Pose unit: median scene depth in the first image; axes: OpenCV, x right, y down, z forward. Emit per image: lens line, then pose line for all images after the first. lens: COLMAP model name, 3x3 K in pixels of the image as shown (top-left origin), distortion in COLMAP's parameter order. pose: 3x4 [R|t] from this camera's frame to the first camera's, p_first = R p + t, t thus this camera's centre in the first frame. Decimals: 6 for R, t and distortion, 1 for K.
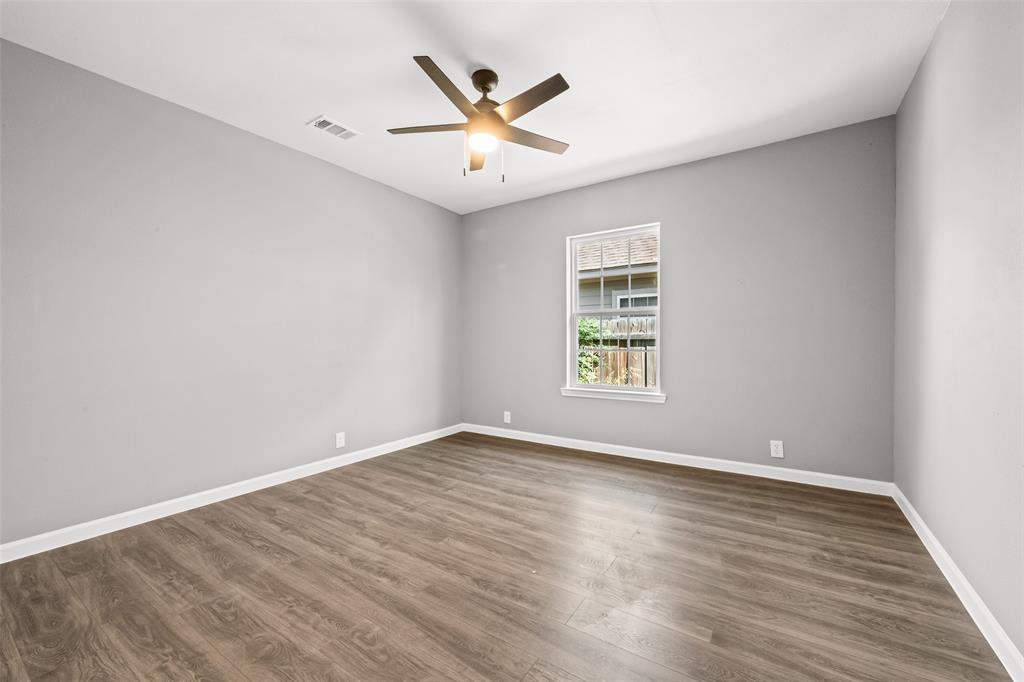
lens RADIAL K [[419.4, 0, 509.9], [0, 419.4, 338.2], [0, 0, 1]] dist [-0.001020, -0.000286]
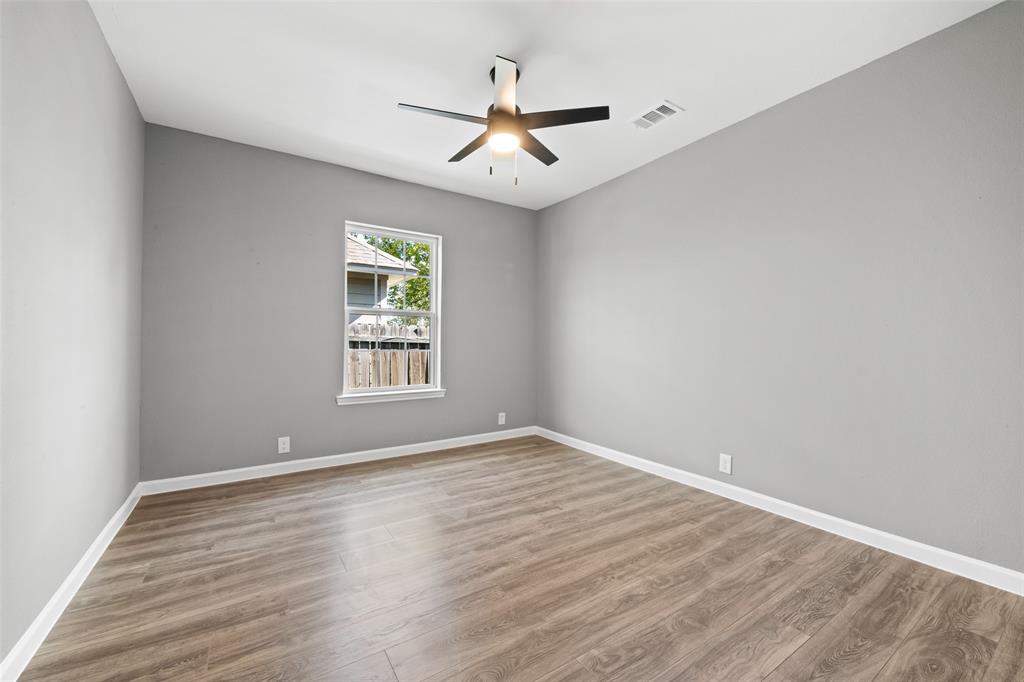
lens RADIAL K [[419.4, 0, 509.9], [0, 419.4, 338.2], [0, 0, 1]] dist [-0.001020, -0.000286]
pose [[0.371856, 0.013877, 0.928187, -0.615813], [-0.011695, 0.999879, -0.010264, 0.005401], [-0.928217, -0.007038, 0.371974, 0.413581]]
